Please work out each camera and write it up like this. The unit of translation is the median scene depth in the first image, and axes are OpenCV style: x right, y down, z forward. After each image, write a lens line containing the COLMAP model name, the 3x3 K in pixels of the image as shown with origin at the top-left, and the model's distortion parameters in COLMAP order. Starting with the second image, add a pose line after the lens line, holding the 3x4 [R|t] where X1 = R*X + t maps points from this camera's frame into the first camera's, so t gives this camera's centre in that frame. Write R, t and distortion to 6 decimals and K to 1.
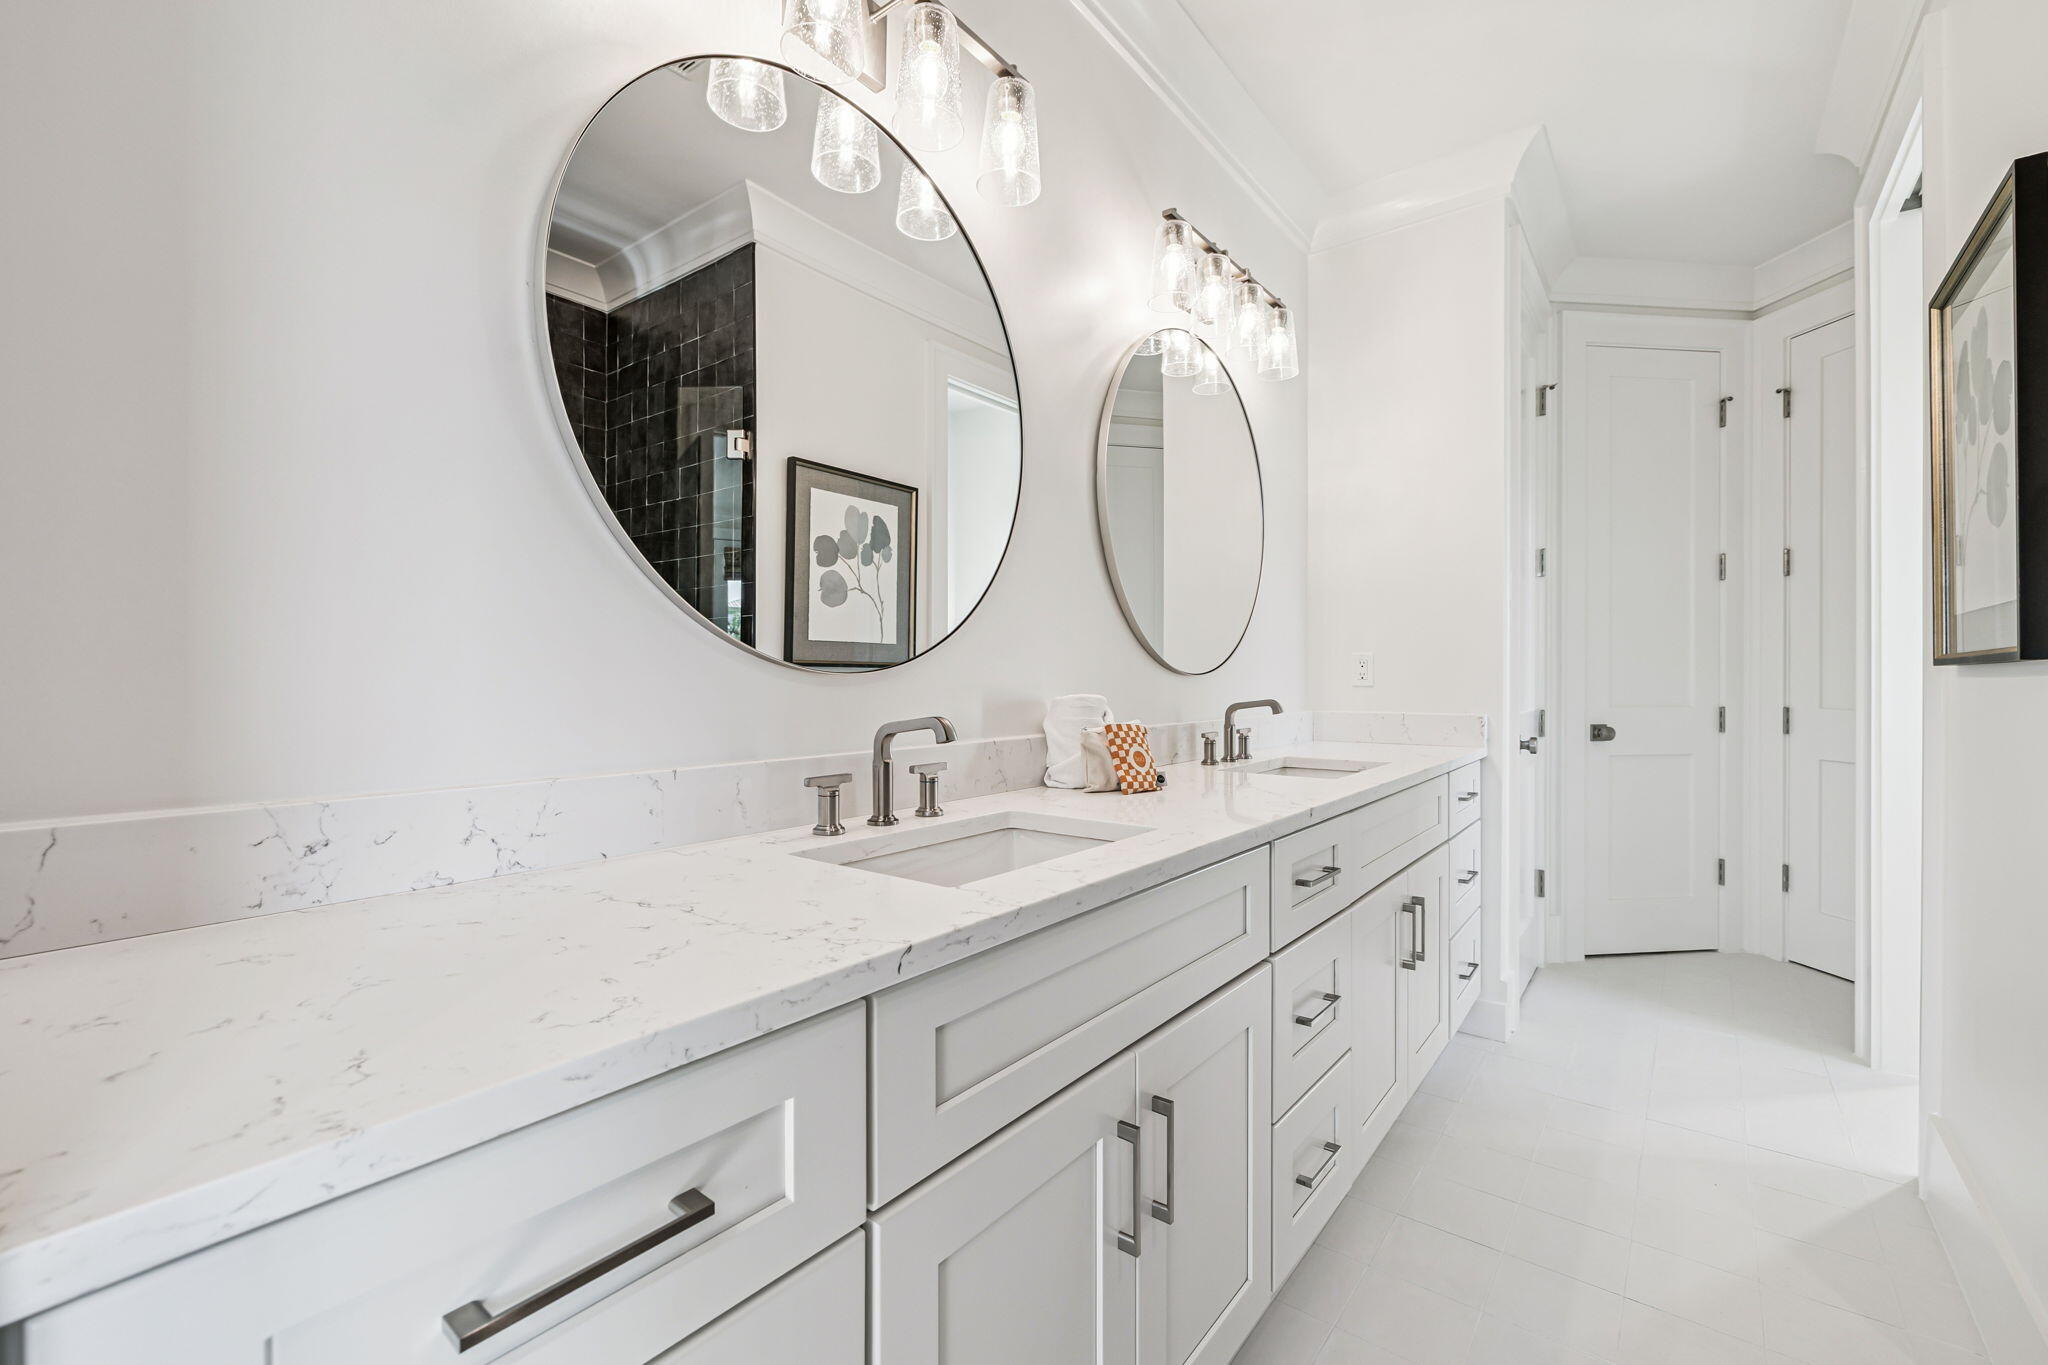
lens RADIAL K [[979.7, 0, 1021.2], [0, 979.7, 687.0], [0, 0, 1]] dist [-0.029424, -0.000266]
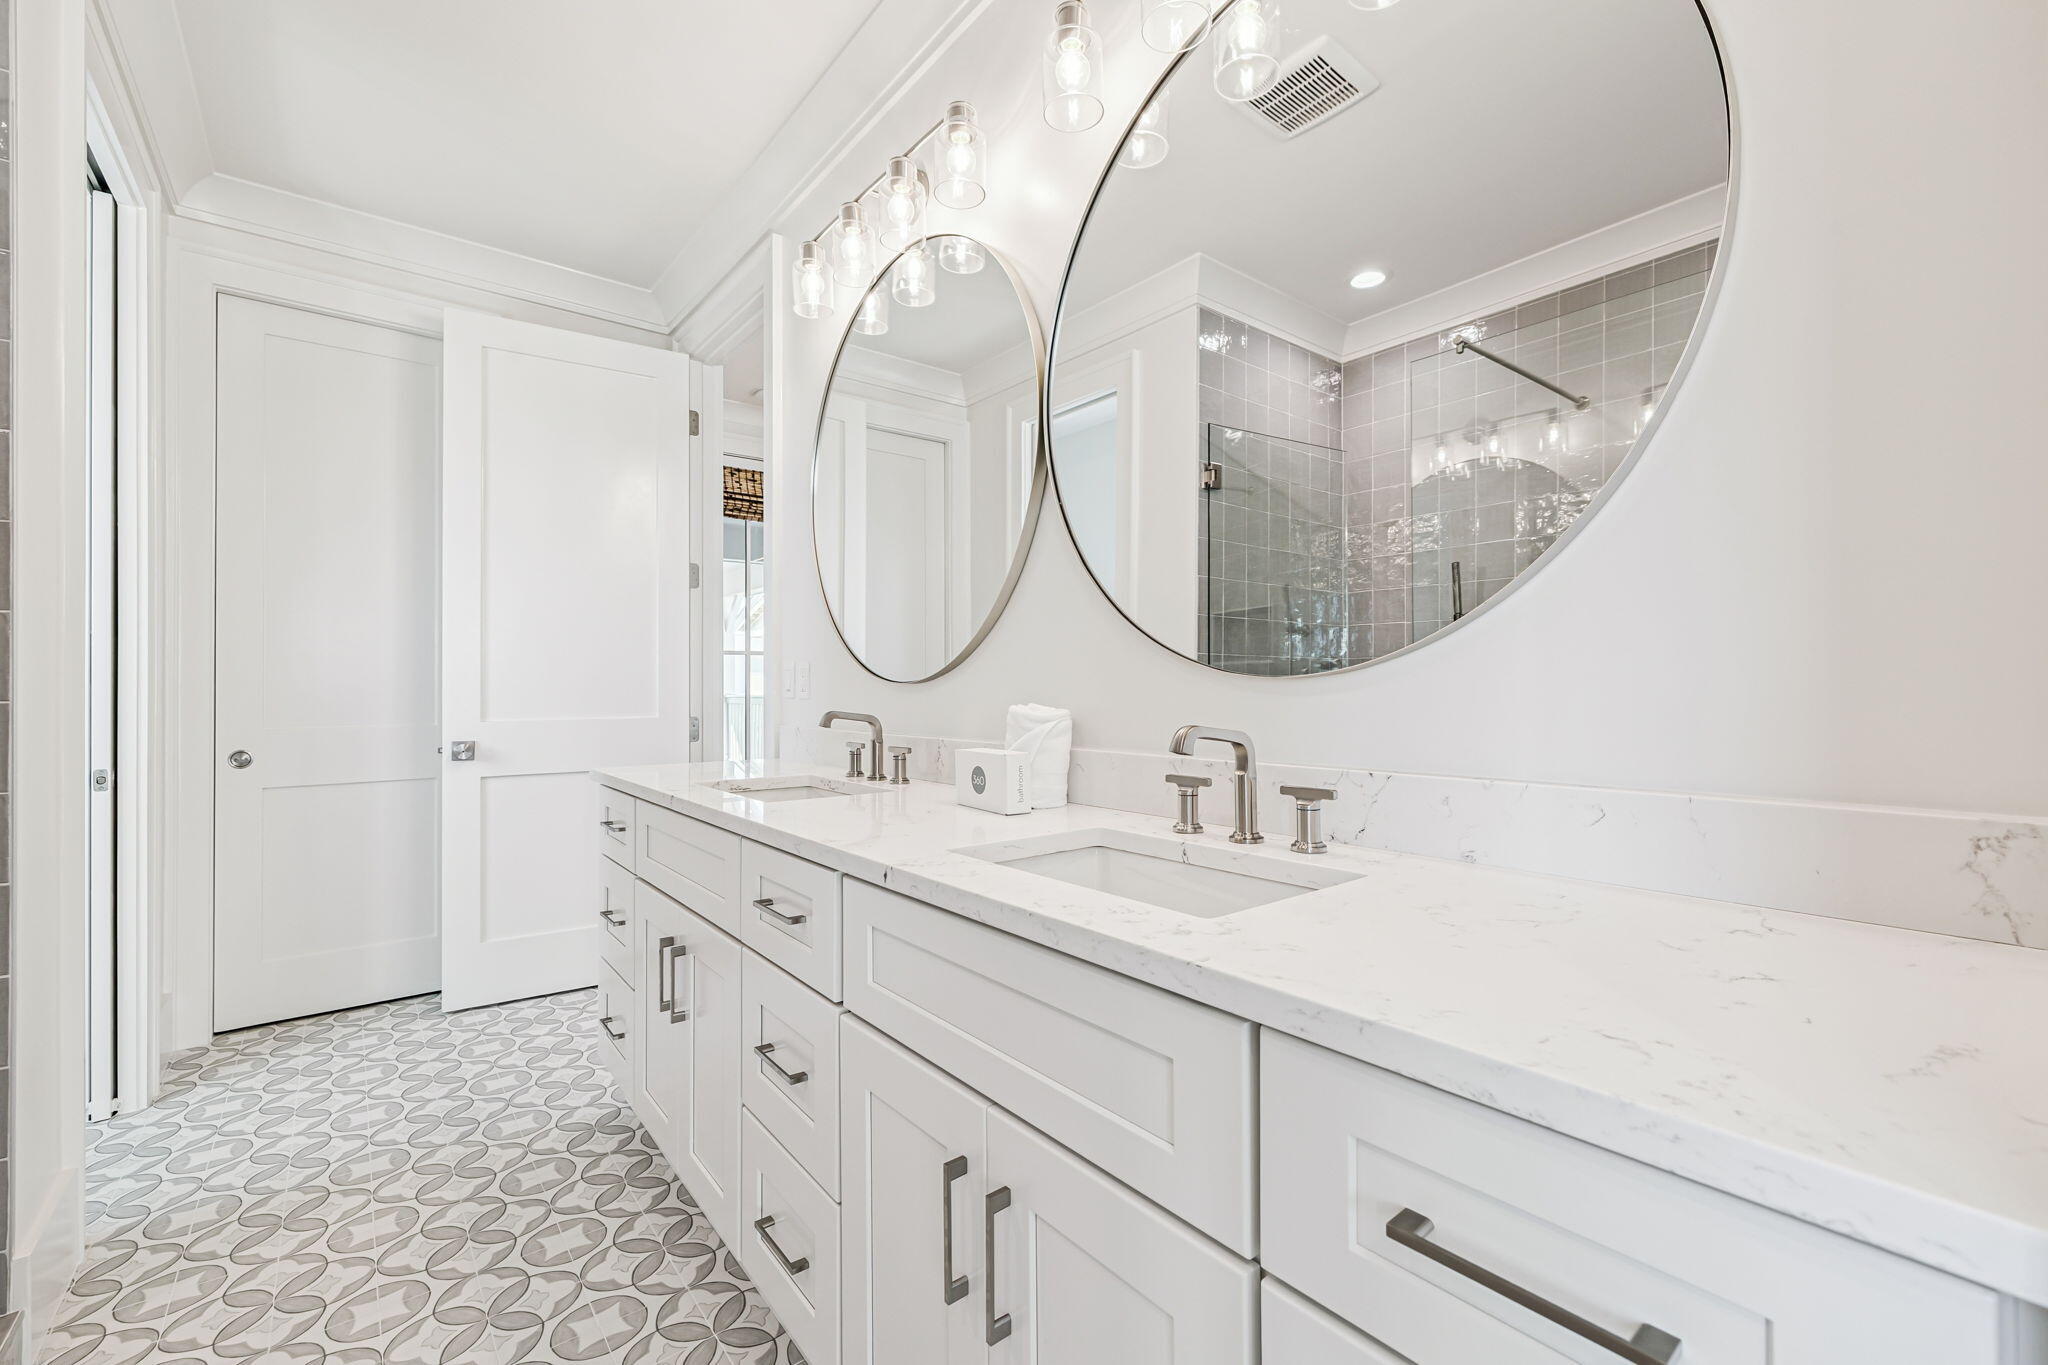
lens RADIAL K [[863.7, 0, 1017.2], [0, 863.7, 684.1], [0, 0, 1]] dist [0.002795, -0.000228]
pose [[-0.302175, 0.002232, -0.953250, 0.800038], [-0.000774, 0.999996, 0.002587, -0.013104], [0.953252, 0.001520, -0.302172, 1.166114]]
